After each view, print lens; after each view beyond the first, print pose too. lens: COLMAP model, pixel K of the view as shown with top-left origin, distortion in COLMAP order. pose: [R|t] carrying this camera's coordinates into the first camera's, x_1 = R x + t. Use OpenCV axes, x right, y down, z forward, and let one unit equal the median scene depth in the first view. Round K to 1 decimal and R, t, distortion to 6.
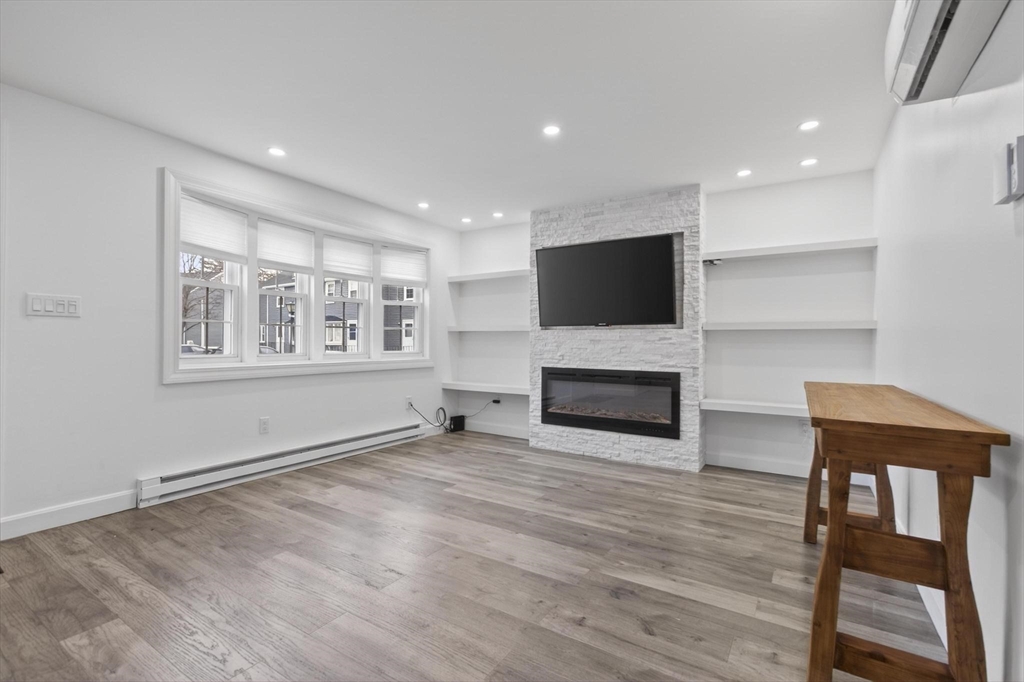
lens RADIAL K [[460.5, 0, 511.7], [0, 460.5, 338.7], [0, 0, 1]] dist [-0.009338, 0.005693]
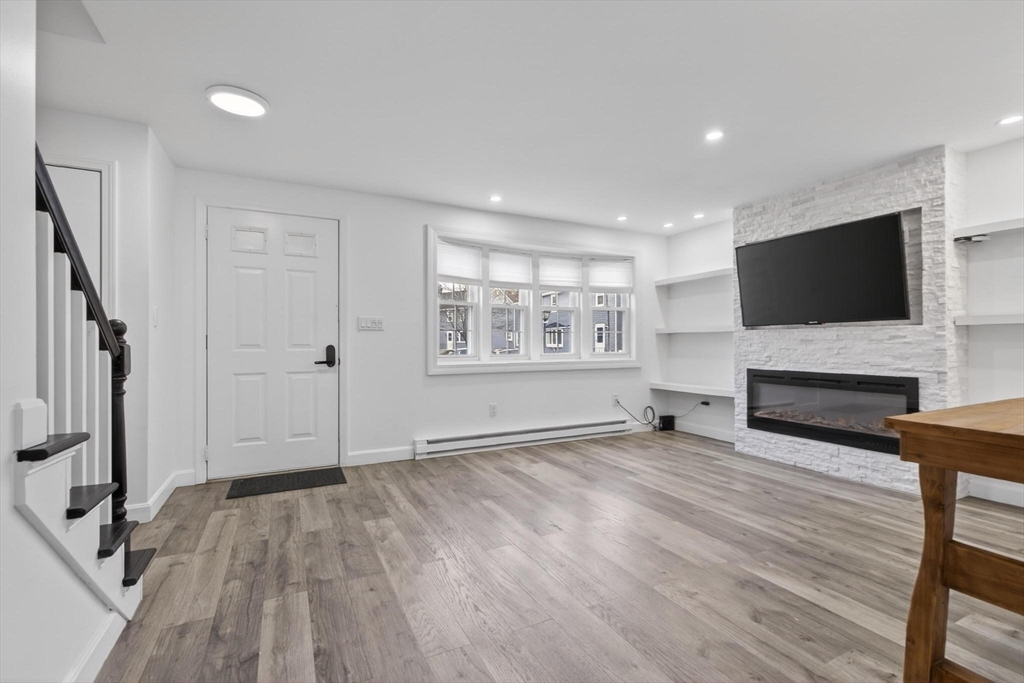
lens RADIAL K [[460.5, 0, 514.3], [0, 460.5, 339.4], [0, 0, 1]] dist [-0.009338, 0.005693]
pose [[0.860525, -0.015125, -0.509183, 0.163752], [0.013344, 0.999885, -0.007151, 0.000732], [0.509233, -0.000641, 0.860628, -0.079368]]
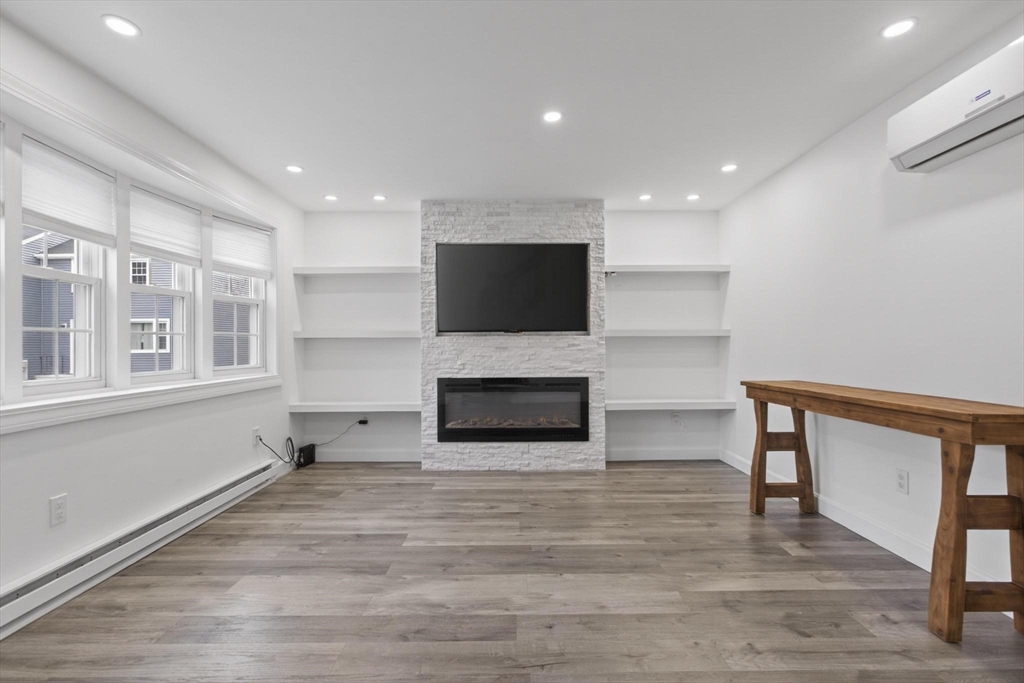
lens RADIAL K [[460.5, 0, 508.9], [0, 460.5, 342.1], [0, 0, 1]] dist [-0.009338, 0.005693]
pose [[0.838623, -0.008918, 0.544639, -0.361478], [0.008415, 0.999959, 0.003416, -0.011798], [-0.544647, 0.001718, 0.838664, 0.221195]]
